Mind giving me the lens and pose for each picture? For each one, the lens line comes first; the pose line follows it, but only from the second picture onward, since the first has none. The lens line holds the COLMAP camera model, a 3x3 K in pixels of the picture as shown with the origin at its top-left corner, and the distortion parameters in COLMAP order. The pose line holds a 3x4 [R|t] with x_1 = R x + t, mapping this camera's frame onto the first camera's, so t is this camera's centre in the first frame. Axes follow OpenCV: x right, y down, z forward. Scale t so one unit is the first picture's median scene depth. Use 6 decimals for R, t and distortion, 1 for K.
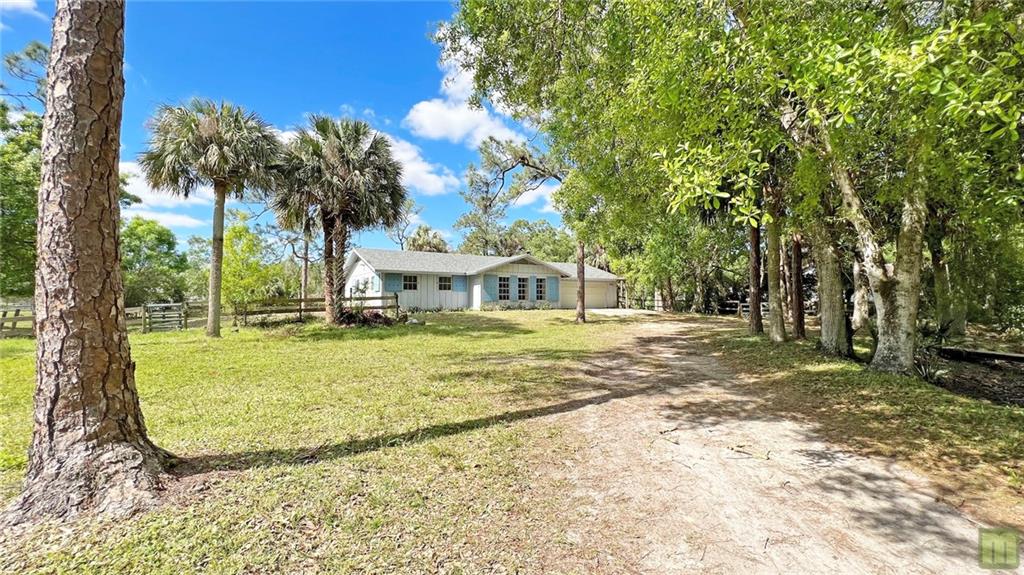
lens RADIAL K [[413.3, 0, 514.5], [0, 413.3, 284.0], [0, 0, 1]] dist [-0.000773, 0.000011]
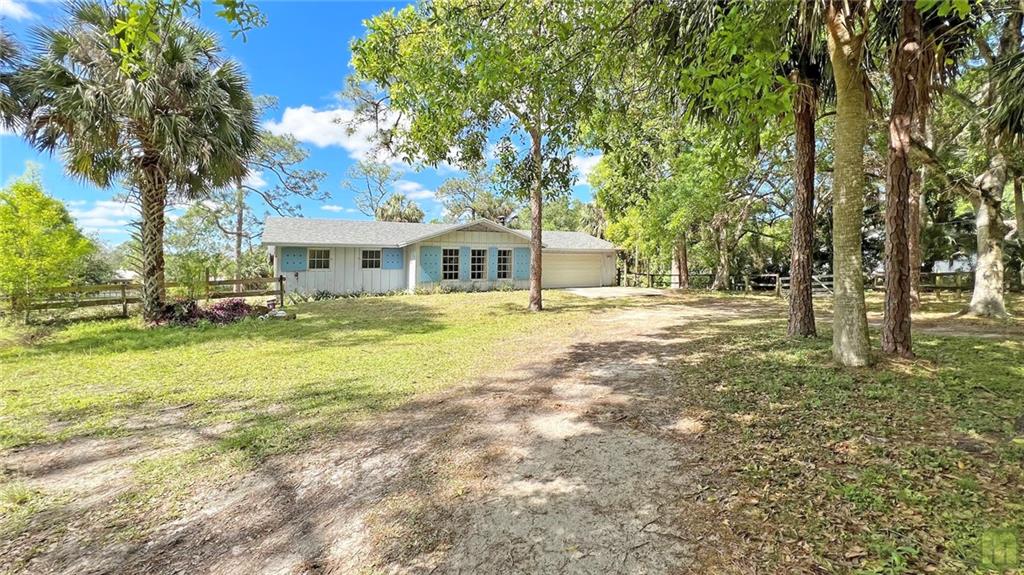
lens RADIAL K [[413.3, 0, 509.2], [0, 413.3, 293.2], [0, 0, 1]] dist [-0.000773, 0.000011]
pose [[0.996052, -0.015860, -0.087346, 0.147743], [0.022676, 0.996727, 0.077598, 0.007553], [0.085829, -0.079273, 0.993151, 0.255395]]
